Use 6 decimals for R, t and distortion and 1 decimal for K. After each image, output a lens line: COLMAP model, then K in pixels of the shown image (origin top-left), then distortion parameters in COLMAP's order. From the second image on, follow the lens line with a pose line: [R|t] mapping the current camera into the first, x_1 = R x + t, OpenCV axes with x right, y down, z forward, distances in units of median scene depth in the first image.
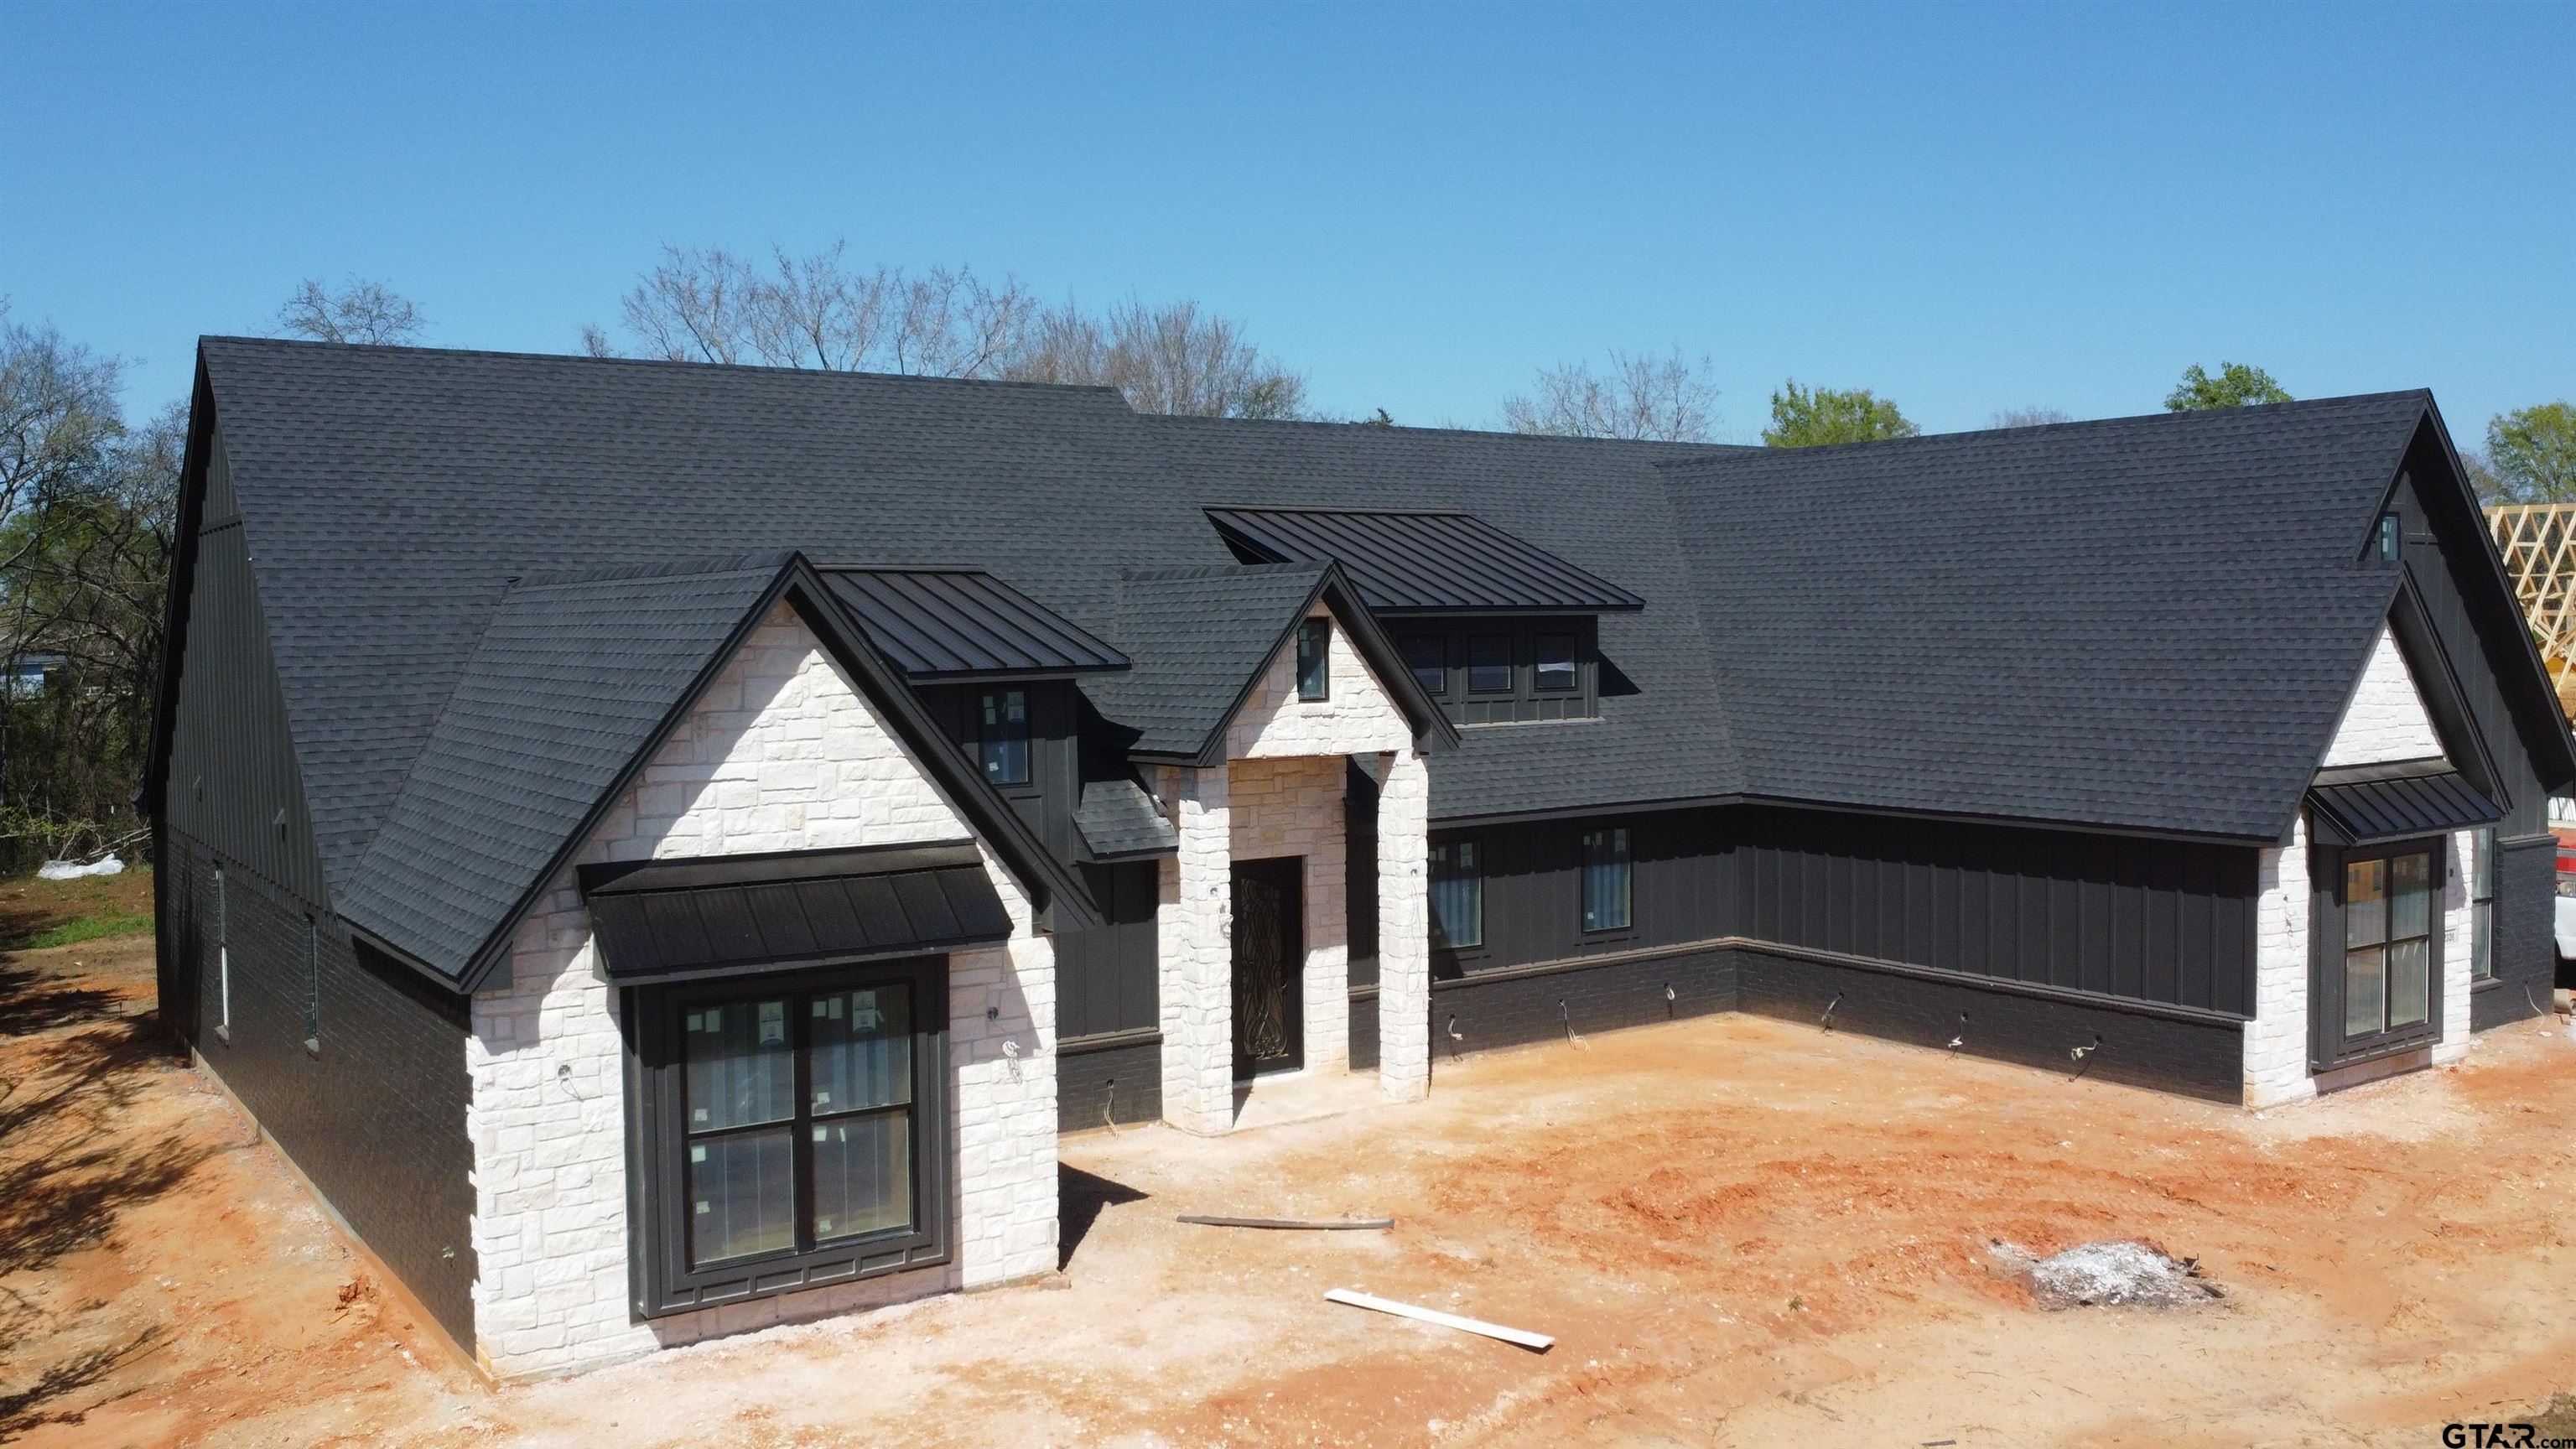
lens RADIAL K [[2148.9, 0, 1288.0], [0, 2148.9, 724.5], [0, 0, 1]] dist [-0.015777, -0.039626]
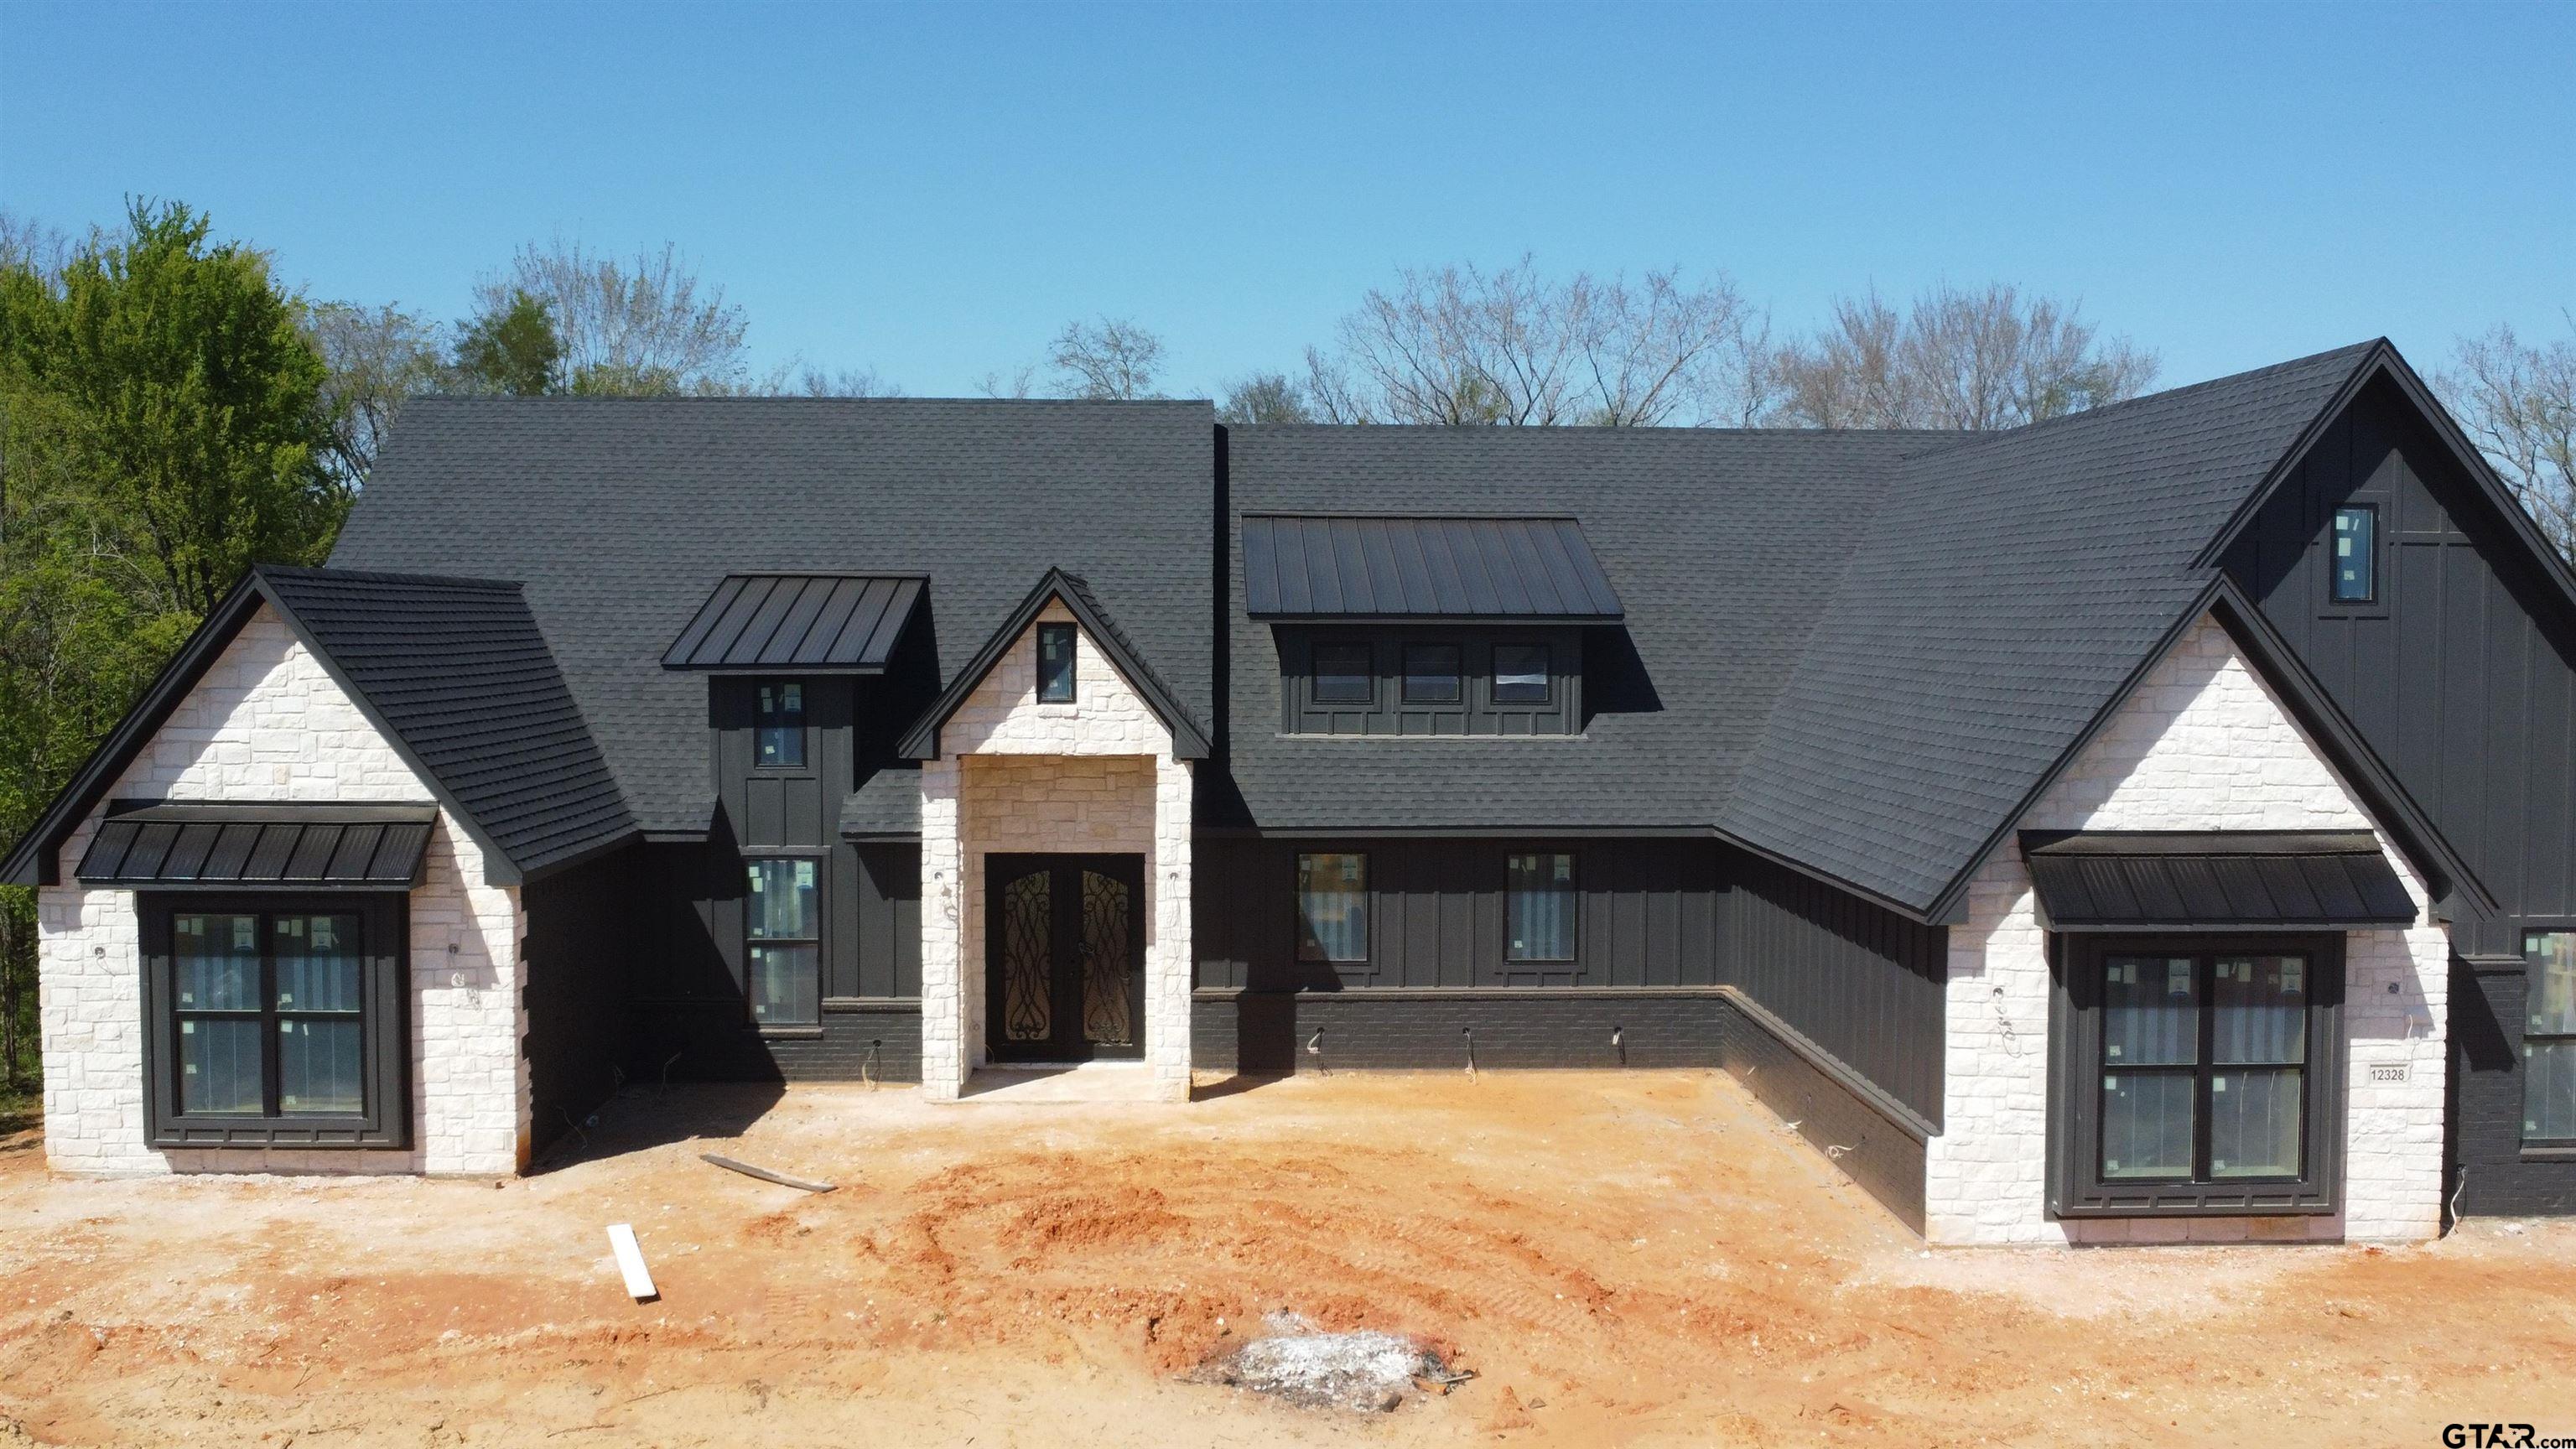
lens RADIAL K [[2148.9, 0, 1288.0], [0, 2148.9, 724.5], [0, 0, 1]] dist [-0.015777, -0.039626]
pose [[0.844461, 0.039666, -0.534147, 0.859061], [-0.039482, 0.999151, 0.011777, -0.021989], [0.534160, 0.011144, 0.845310, 0.230811]]
